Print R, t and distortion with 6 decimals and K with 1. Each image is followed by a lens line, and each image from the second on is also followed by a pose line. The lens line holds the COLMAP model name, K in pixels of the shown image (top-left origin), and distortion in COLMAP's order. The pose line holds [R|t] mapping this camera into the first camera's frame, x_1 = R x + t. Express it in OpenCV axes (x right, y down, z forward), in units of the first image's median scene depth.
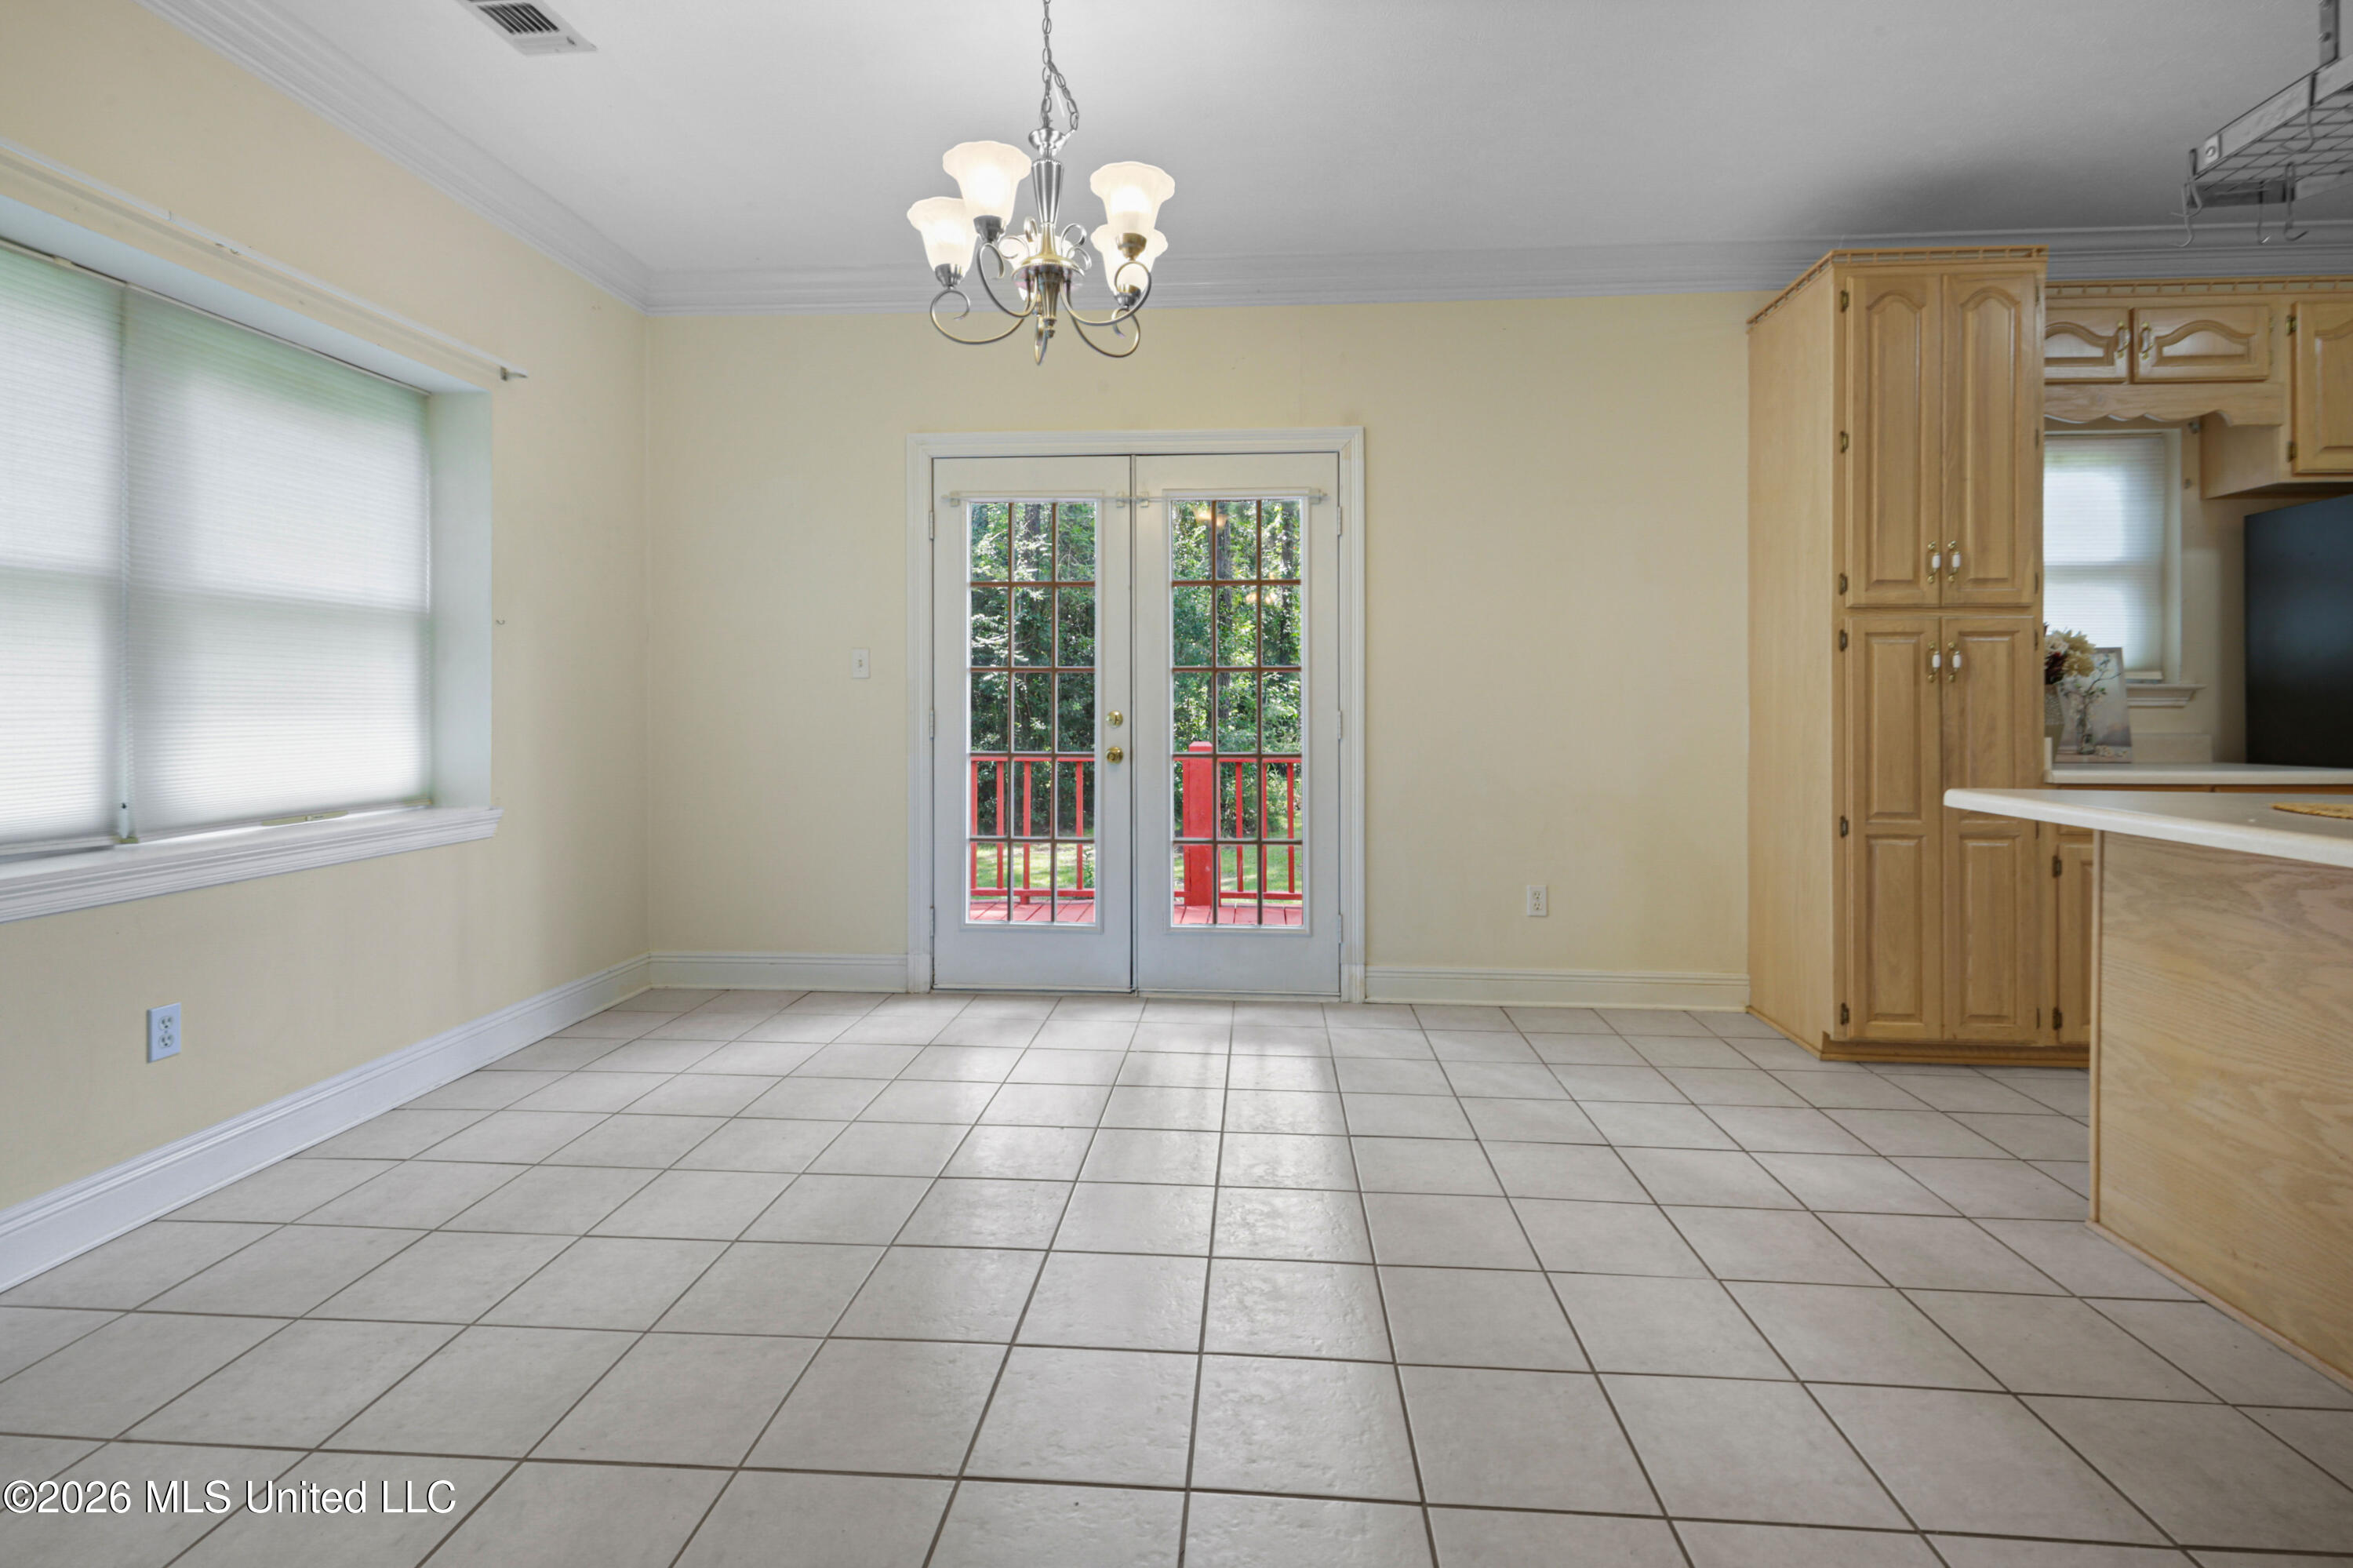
lens RADIAL K [[1096.2, 0, 1135.8], [0, 1096.2, 705.8], [0, 0, 1]] dist [0.005132, -0.001251]
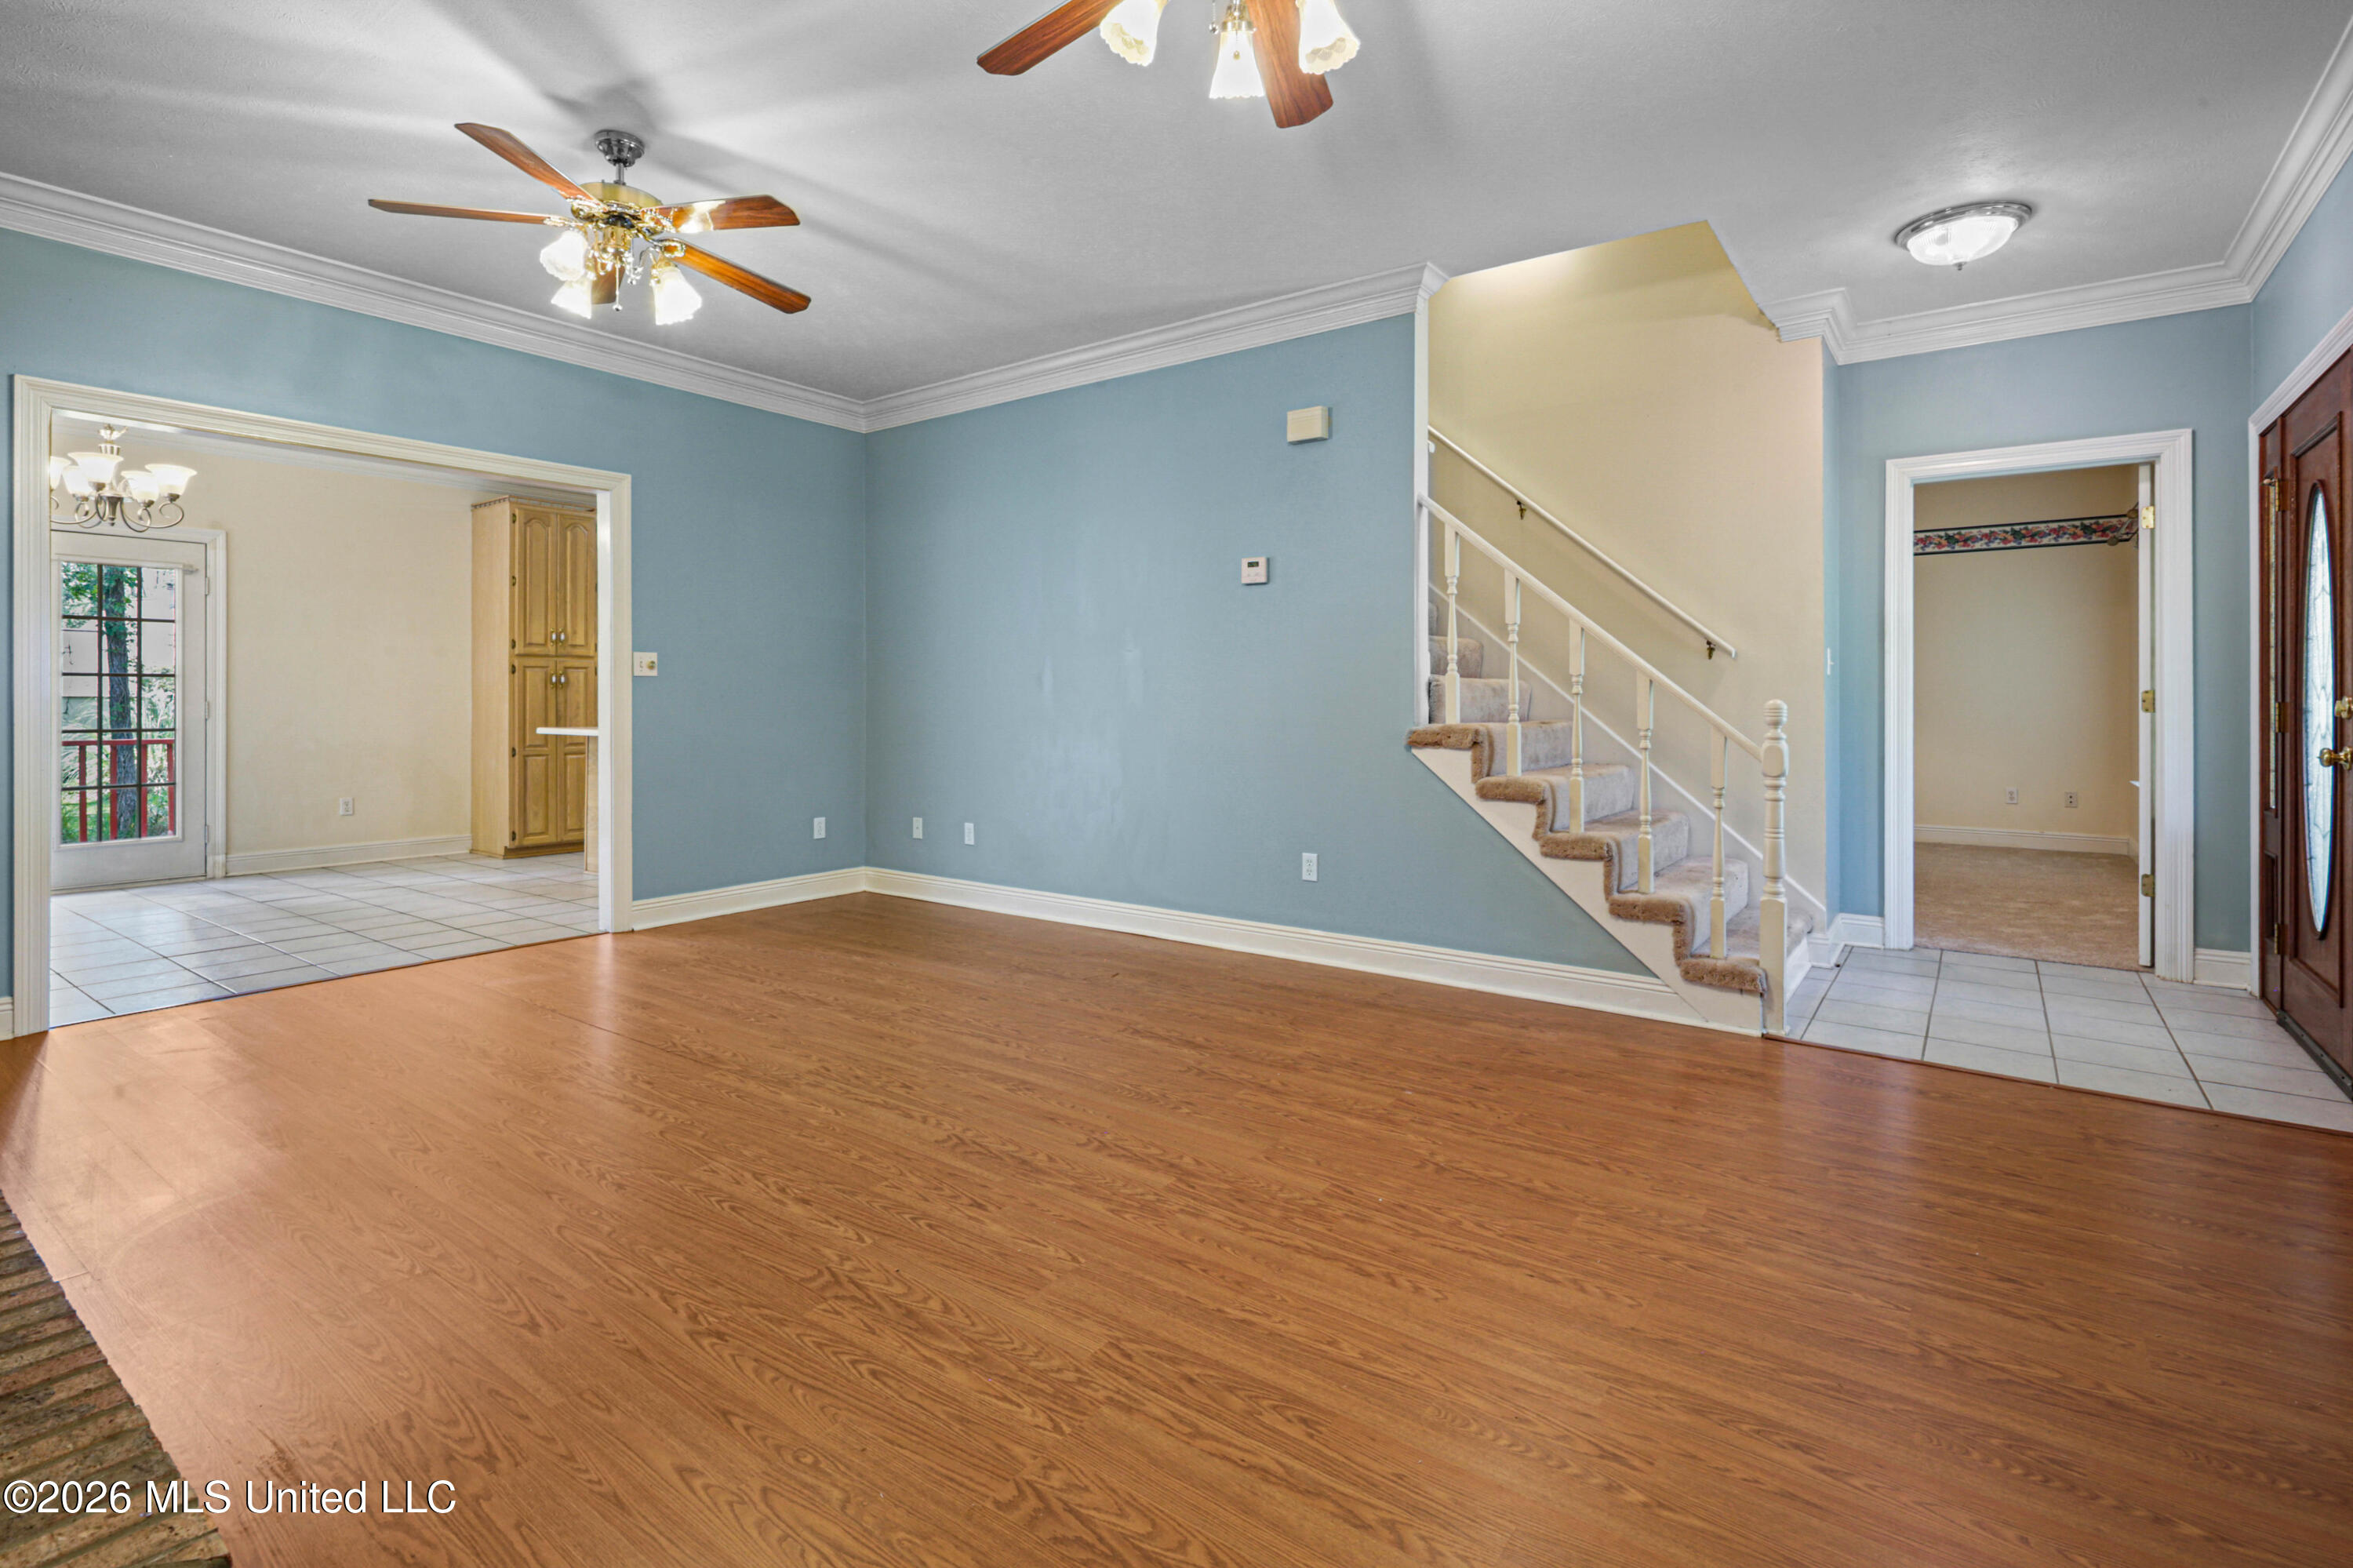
lens RADIAL K [[1096.2, 0, 1203.6], [0, 1096.2, 704.9], [0, 0, 1]] dist [0.005132, -0.001251]
pose [[0.478240, -0.000734, 0.878229, -0.652749], [0.000572, 1.000000, 0.000525, 0.012850], [-0.878229, 0.000251, 0.478241, -1.313394]]
